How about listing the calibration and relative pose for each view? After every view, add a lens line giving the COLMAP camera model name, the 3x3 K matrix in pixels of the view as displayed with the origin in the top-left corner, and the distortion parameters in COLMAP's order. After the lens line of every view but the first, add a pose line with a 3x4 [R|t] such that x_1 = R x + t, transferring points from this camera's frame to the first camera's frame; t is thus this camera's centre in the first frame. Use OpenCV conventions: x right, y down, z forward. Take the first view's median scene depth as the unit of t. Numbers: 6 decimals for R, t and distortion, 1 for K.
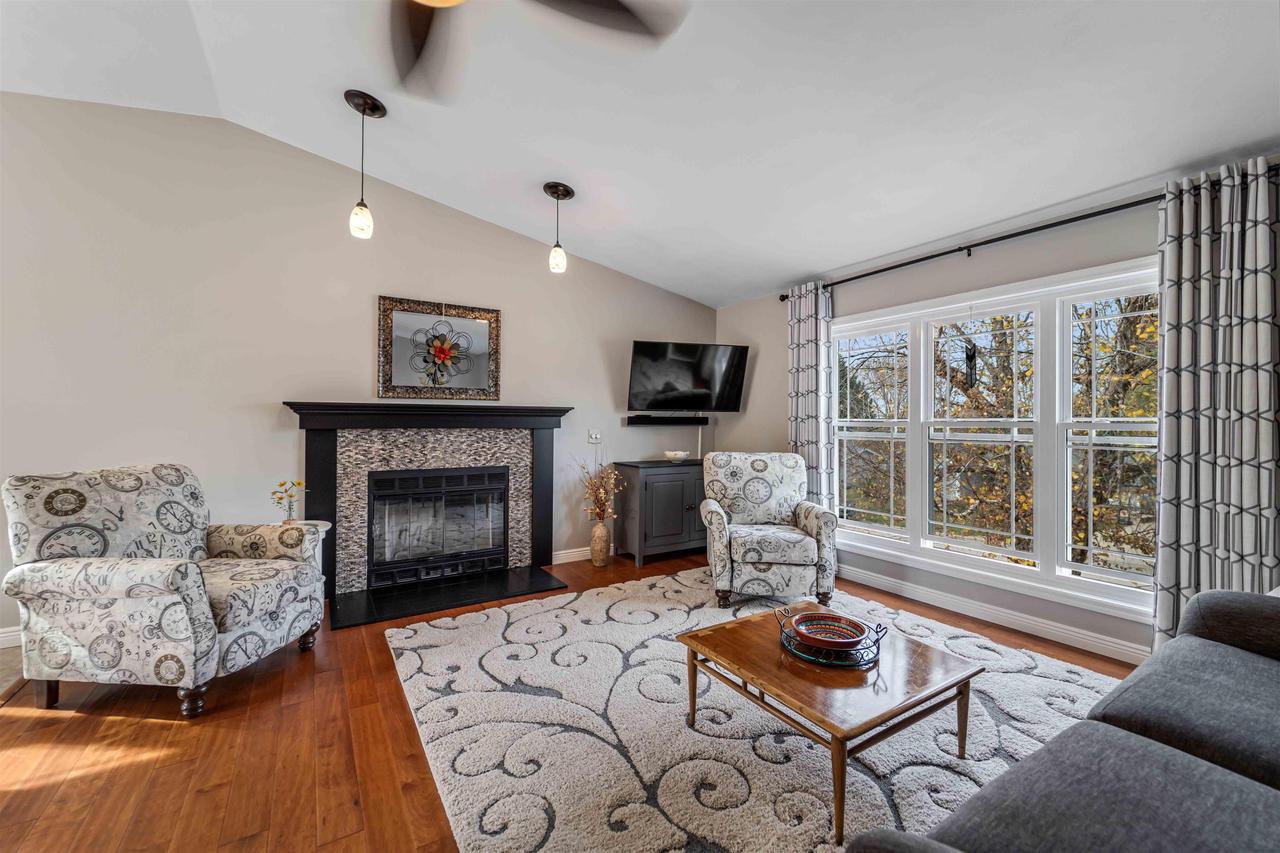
lens RADIAL K [[516.9, 0, 639.7], [0, 516.9, 423.2], [0, 0, 1]] dist [0.002720, 0.000104]
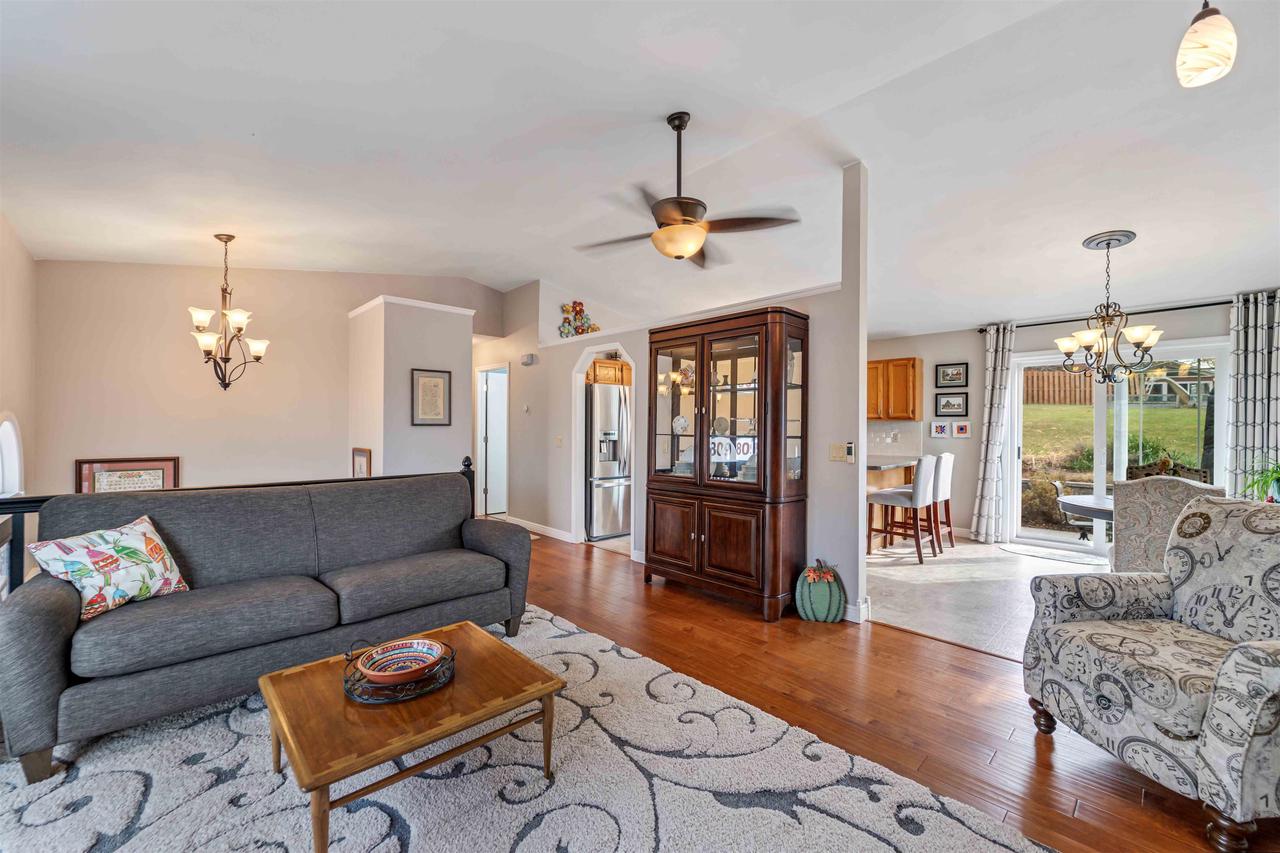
lens RADIAL K [[516.9, 0, 638.3], [0, 516.9, 425.8], [0, 0, 1]] dist [0.002720, 0.000104]
pose [[-0.981692, -0.013100, -0.190025, 0.122545], [-0.013405, 0.999910, 0.000316, -0.024201], [0.190003, 0.002857, -0.981779, 1.850441]]
